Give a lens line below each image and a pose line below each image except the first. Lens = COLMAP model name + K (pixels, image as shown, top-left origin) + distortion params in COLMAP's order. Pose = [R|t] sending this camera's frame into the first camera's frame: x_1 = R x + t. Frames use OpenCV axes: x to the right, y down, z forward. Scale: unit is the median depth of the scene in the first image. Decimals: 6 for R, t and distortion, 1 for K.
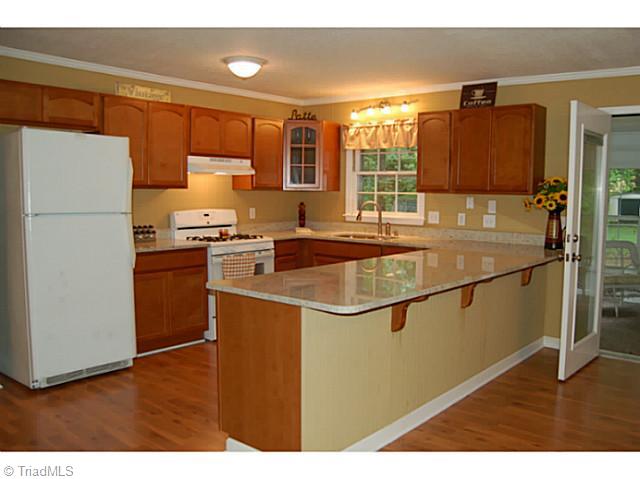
lens RADIAL K [[527.4, 0, 320.0], [0, 527.4, 239.5], [0, 0, 1]] dist [-0.012718, -0.003165]
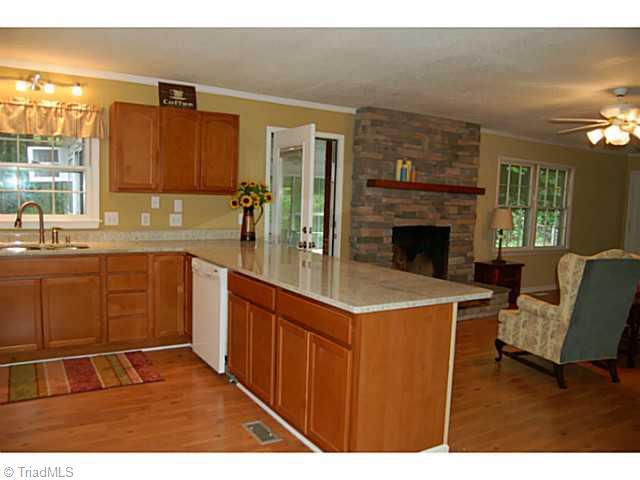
lens RADIAL K [[527.4, 0, 320.0], [0, 527.4, 240.0], [0, 0, 1]] dist [-0.012718, -0.003165]
pose [[0.390498, -0.084515, 0.916716, -0.493099], [0.063289, 0.995886, 0.064854, -0.043036], [-0.918426, 0.032692, 0.394240, 0.329092]]
